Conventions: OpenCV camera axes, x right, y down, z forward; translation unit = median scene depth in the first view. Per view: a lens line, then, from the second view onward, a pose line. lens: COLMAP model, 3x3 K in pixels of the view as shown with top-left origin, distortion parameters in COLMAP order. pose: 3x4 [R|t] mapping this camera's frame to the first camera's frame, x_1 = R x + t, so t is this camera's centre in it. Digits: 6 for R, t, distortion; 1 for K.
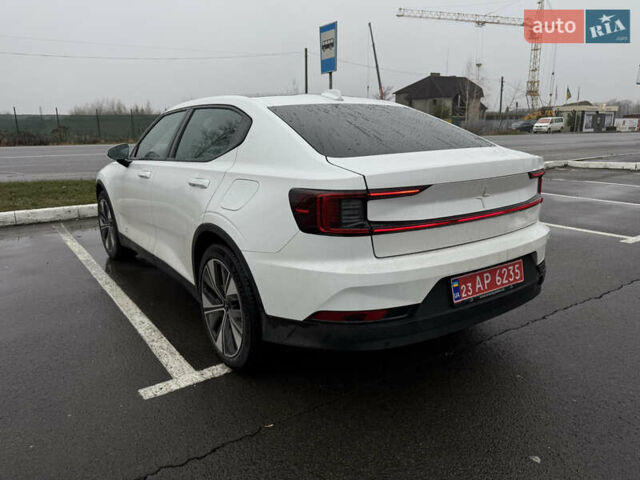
lens RADIAL K [[475.5, 0, 318.0], [0, 475.5, 237.8], [0, 0, 1]] dist [0.057252, -0.078866]
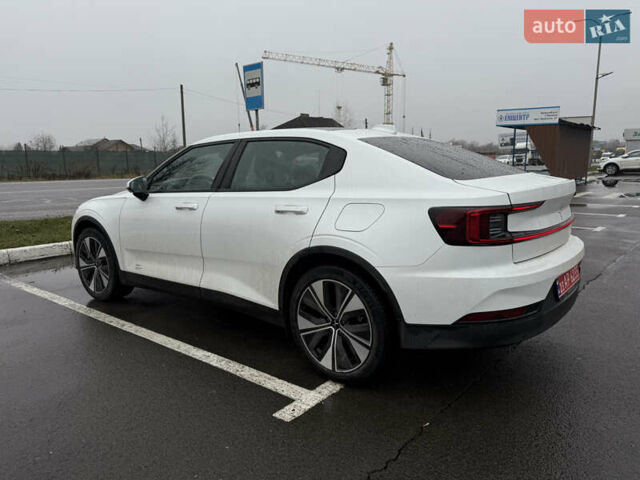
lens RADIAL K [[475.5, 0, 321.0], [0, 475.5, 238.6], [0, 0, 1]] dist [0.057252, -0.078866]
pose [[0.965988, -0.045200, 0.254605, -0.481032], [0.063497, 0.995921, -0.064106, 0.020844], [-0.250669, 0.078092, 0.964918, -0.019405]]
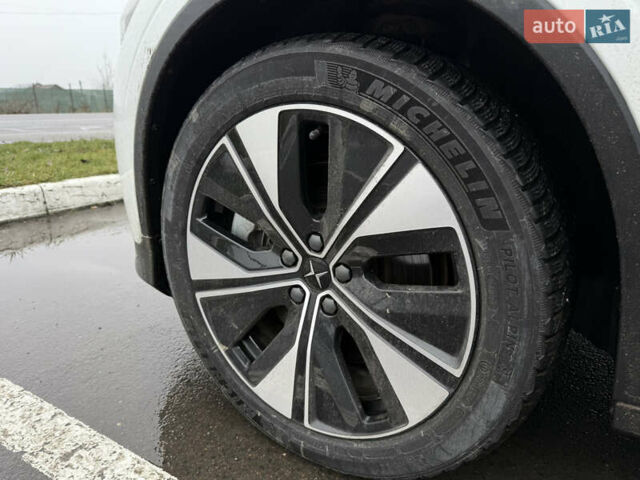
lens RADIAL K [[475.5, 0, 323.9], [0, 475.5, 239.4], [0, 0, 1]] dist [0.057252, -0.078866]
pose [[0.930455, -0.039203, 0.364302, -0.294109], [-0.004423, 0.992986, 0.118152, 0.086580], [-0.366379, -0.111547, 0.923755, 0.724444]]
